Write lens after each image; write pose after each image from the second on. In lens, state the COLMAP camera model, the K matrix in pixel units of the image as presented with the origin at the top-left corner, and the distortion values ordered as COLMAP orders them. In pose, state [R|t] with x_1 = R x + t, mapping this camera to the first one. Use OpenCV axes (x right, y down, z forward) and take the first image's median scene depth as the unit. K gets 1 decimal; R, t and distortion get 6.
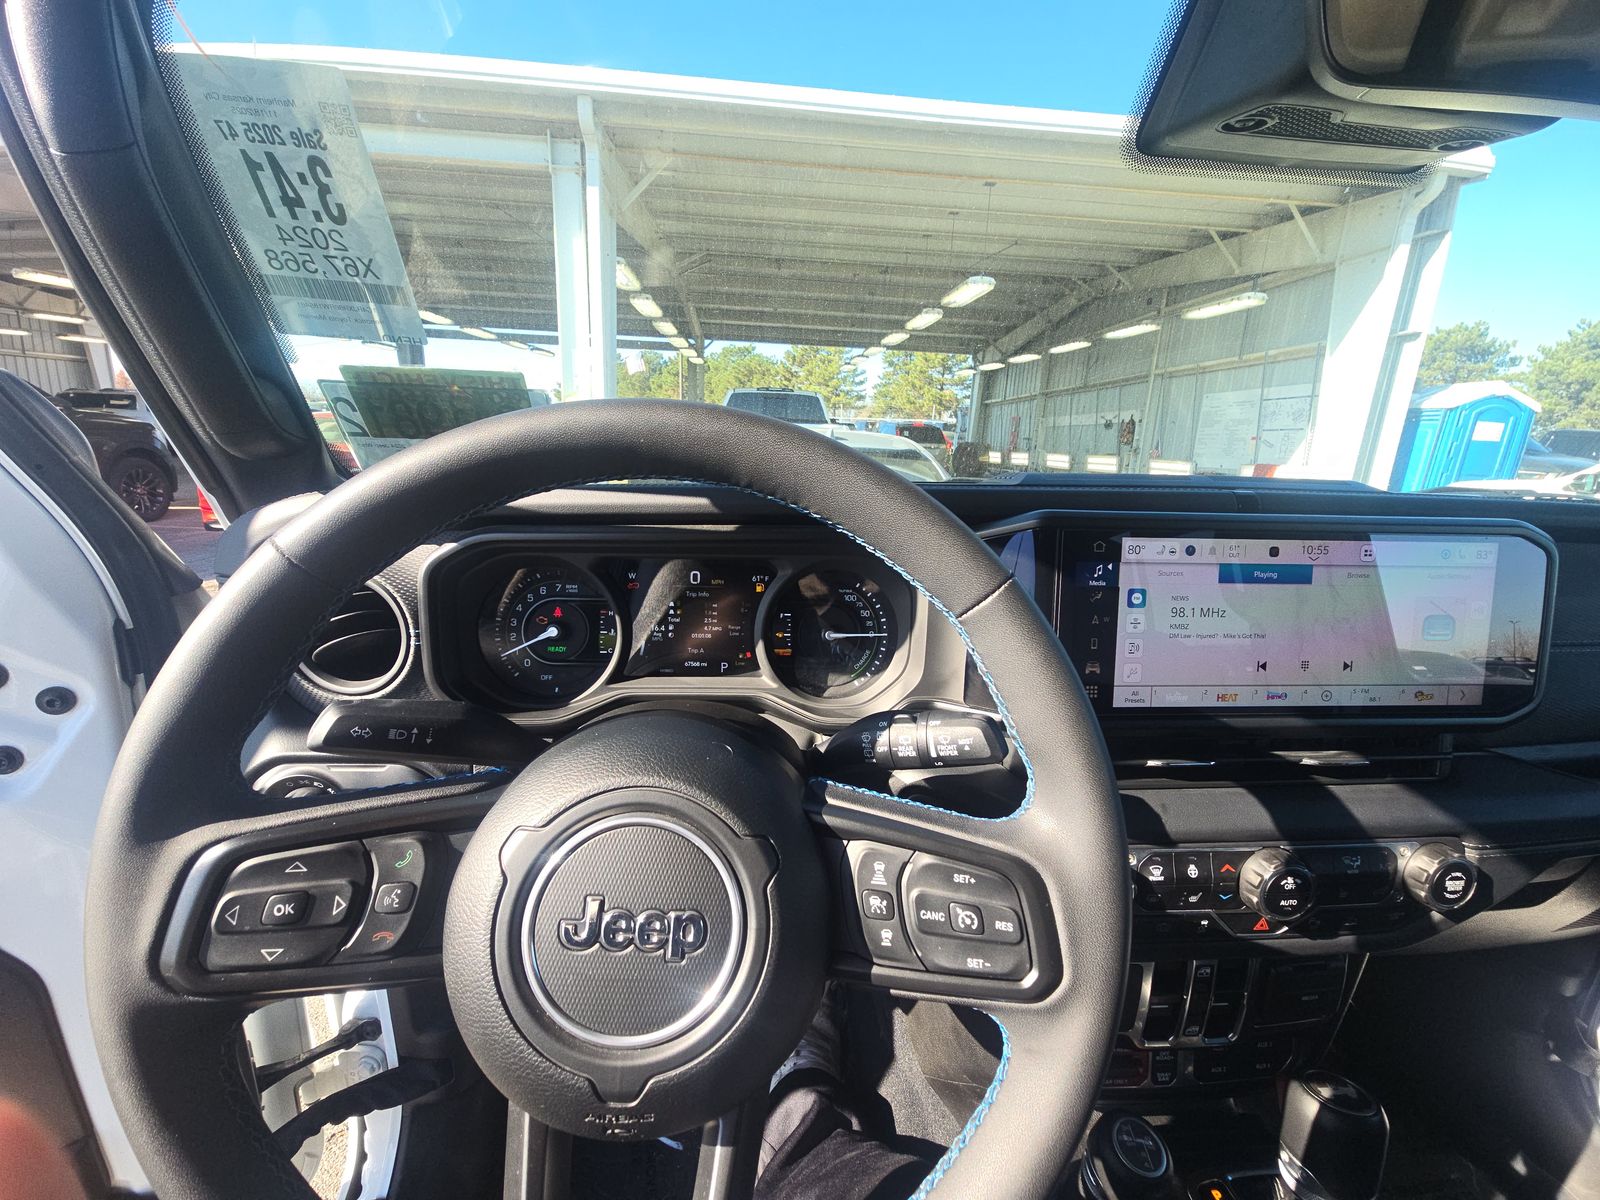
lens RADIAL K [[645.1, 0, 802.6], [0, 645.1, 606.3], [0, 0, 1]] dist [0.009456, -0.005890]
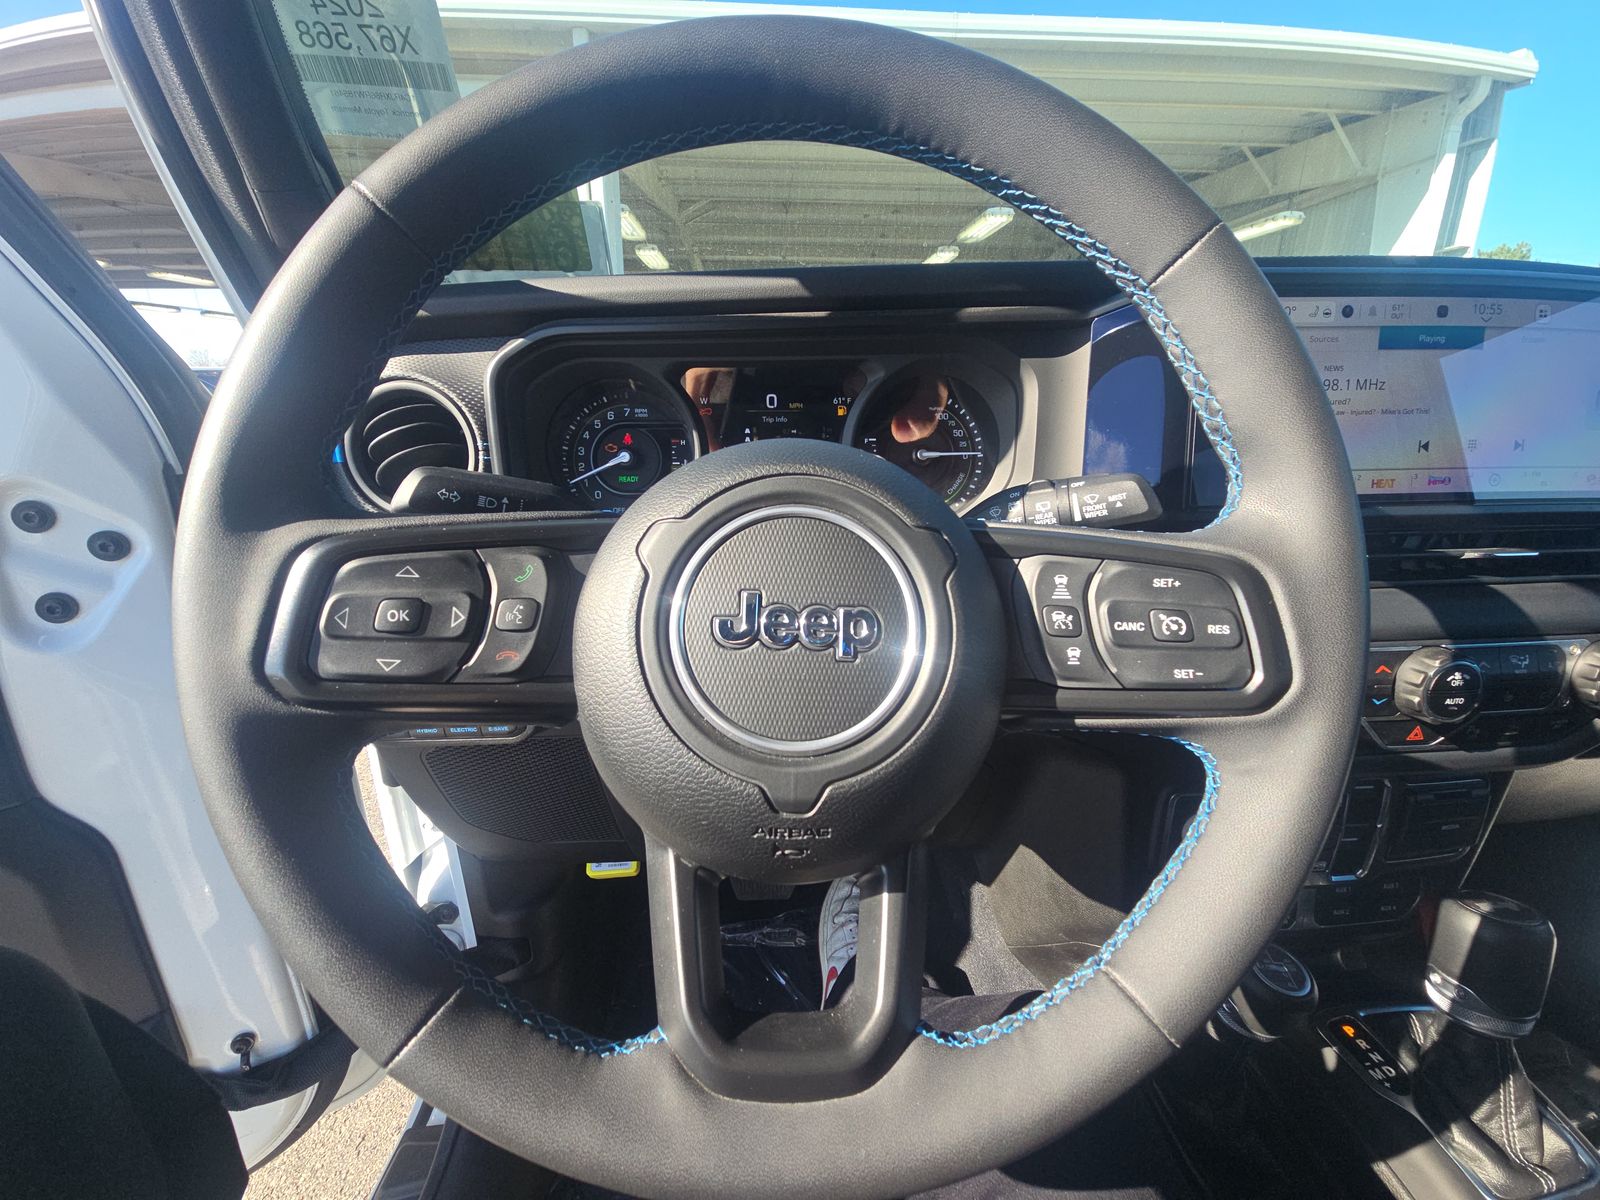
lens RADIAL K [[645.1, 0, 803.1], [0, 645.1, 605.7], [0, 0, 1]] dist [0.015057, -0.010684]
pose [[0.999125, -0.031799, -0.027150, -0.123686], [0.033307, 0.997817, 0.057027, 0.228193], [0.025278, -0.057882, 0.998003, 0.075469]]
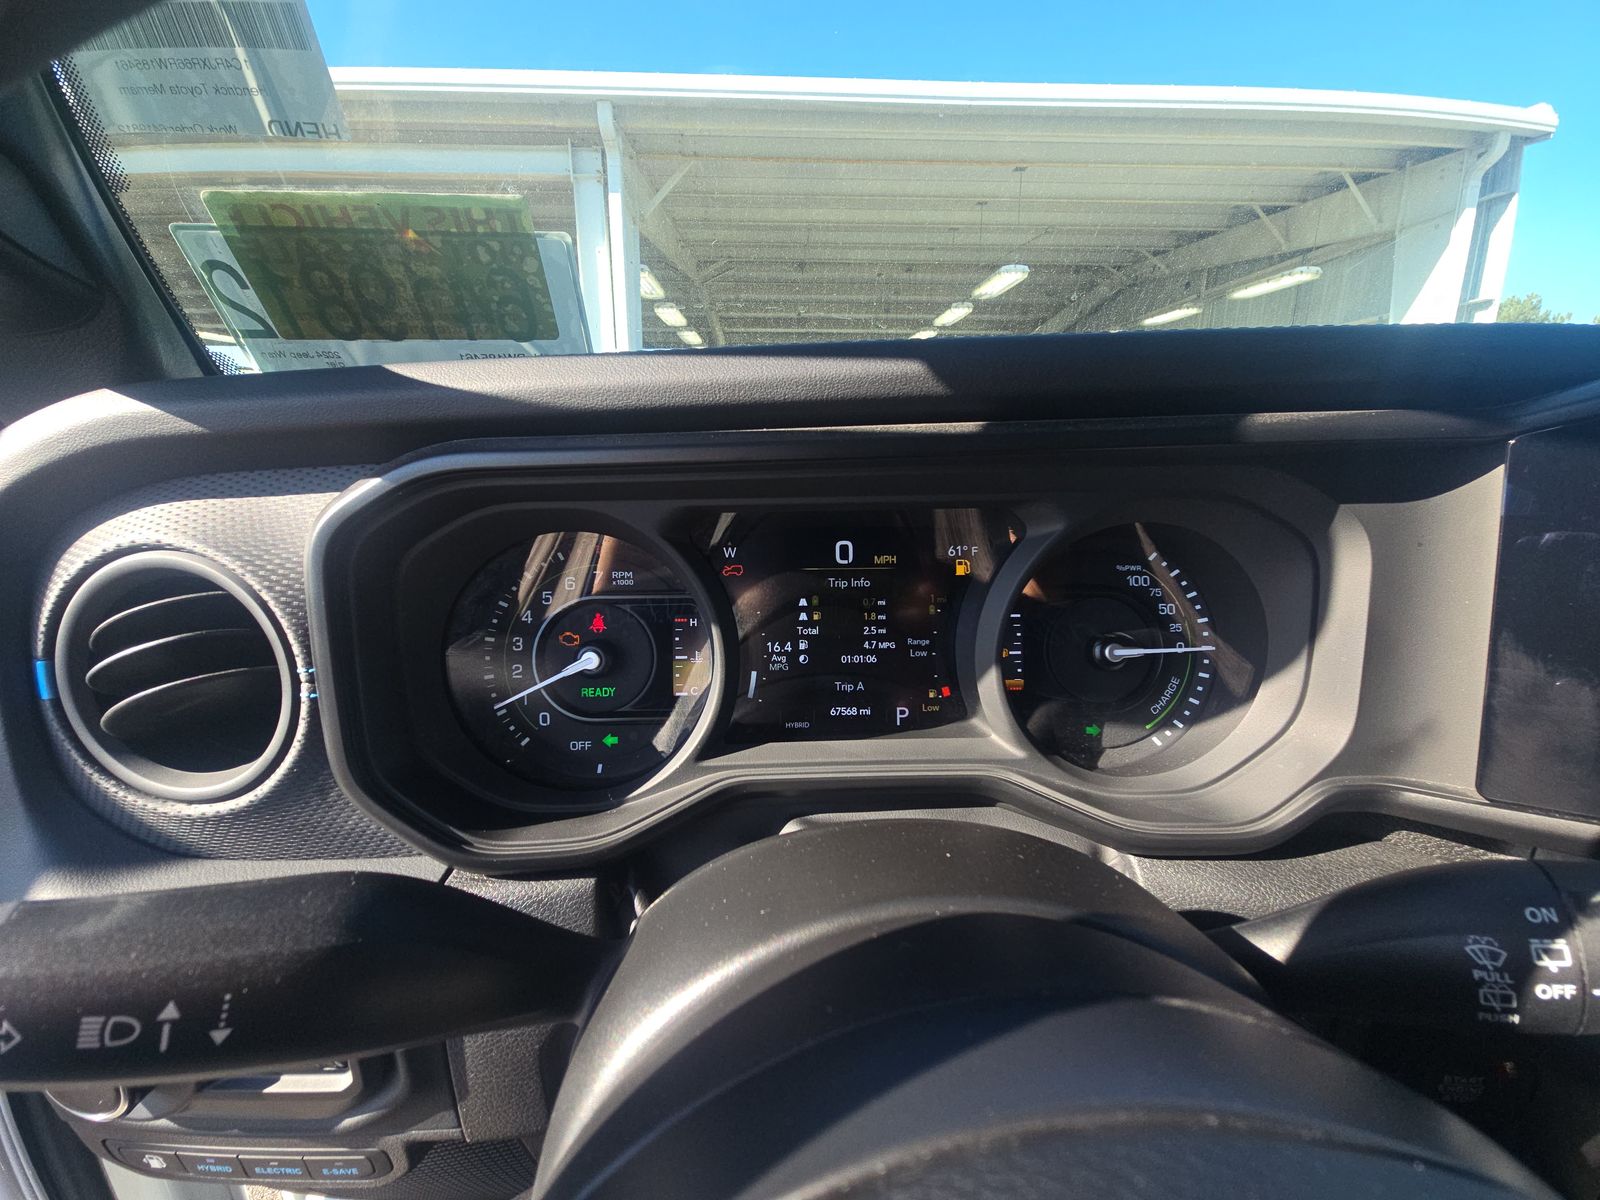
lens RADIAL K [[645.1, 0, 802.6], [0, 645.1, 606.3], [0, 0, 1]] dist [0.009456, -0.005890]
pose [[0.998555, -0.030276, -0.044392, -0.208554], [0.029762, 0.999483, -0.012203, 0.007711], [0.044738, 0.010865, 0.998940, 0.530860]]
